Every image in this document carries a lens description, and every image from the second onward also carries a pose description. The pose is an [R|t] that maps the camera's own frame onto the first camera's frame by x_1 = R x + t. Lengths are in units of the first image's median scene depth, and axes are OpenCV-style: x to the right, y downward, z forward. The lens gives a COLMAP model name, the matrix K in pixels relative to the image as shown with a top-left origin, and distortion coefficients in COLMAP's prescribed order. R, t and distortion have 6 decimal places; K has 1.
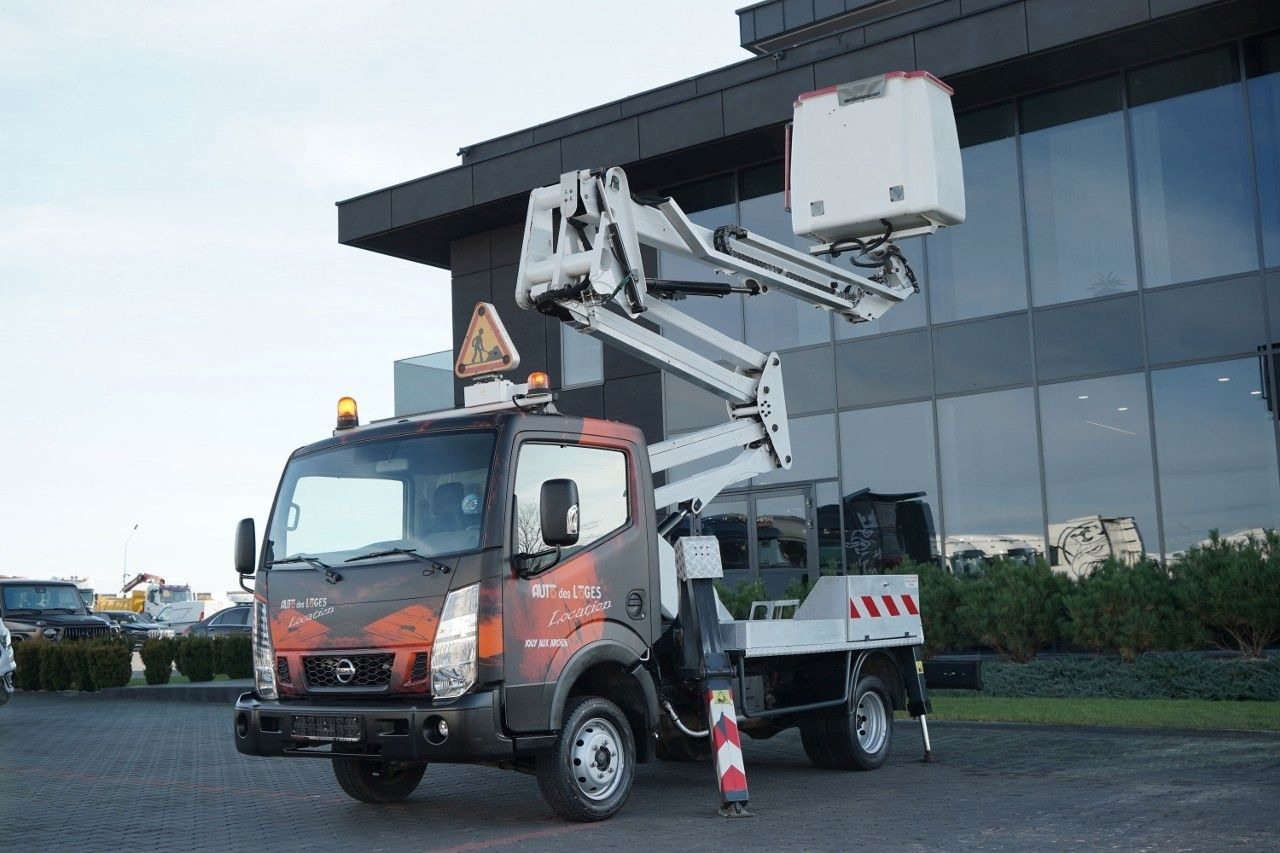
lens RADIAL K [[1407.8, 0, 585.2], [0, 1407.8, 456.1], [0, 0, 1]] dist [0.226726, 0.004432]
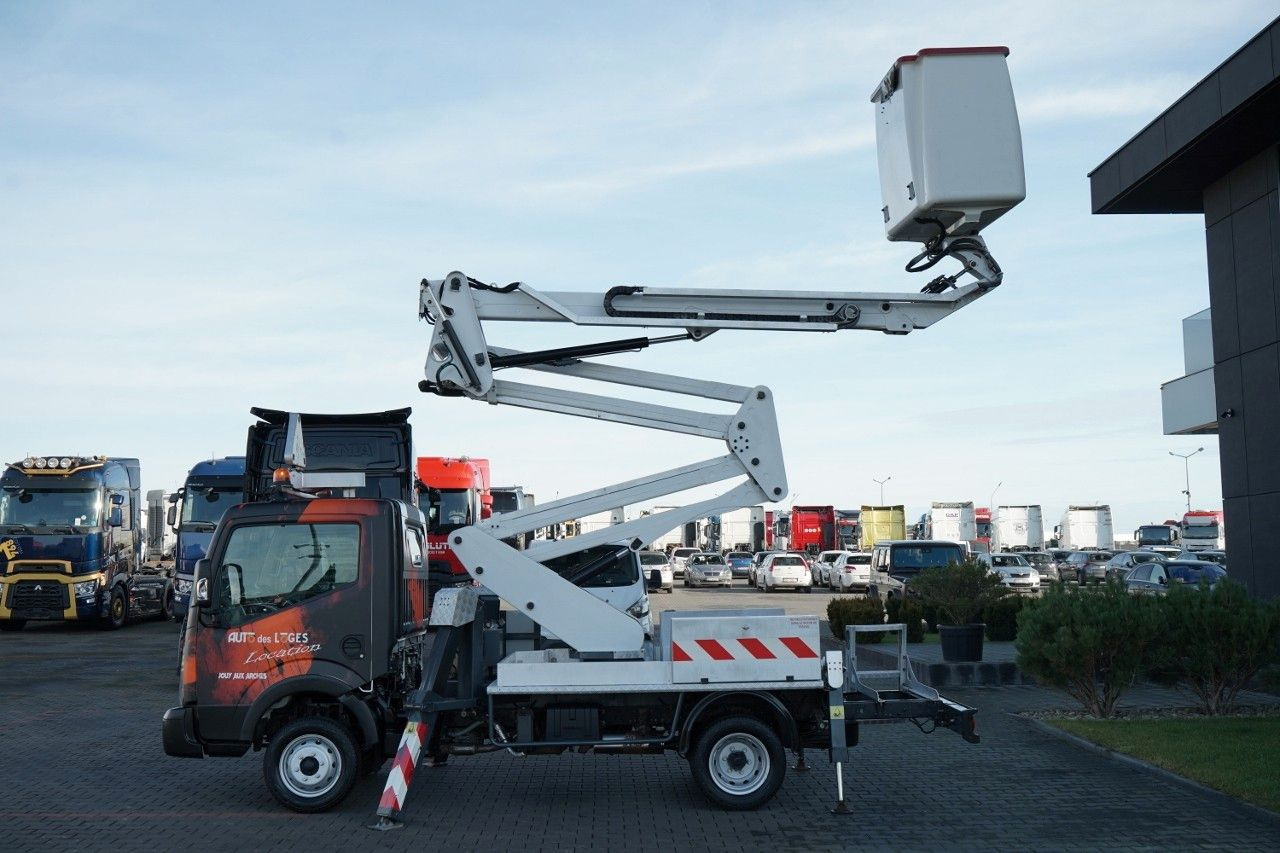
lens RADIAL K [[1363.3, 0, 640.0], [0, 1363.3, 426.5], [0, 0, 1]] dist [0.070216, -0.000459]
pose [[0.616744, -0.055994, -0.785170, 0.979496], [0.080329, 0.996736, -0.007984, -0.050427], [0.783054, -0.058147, 0.619229, 0.388313]]
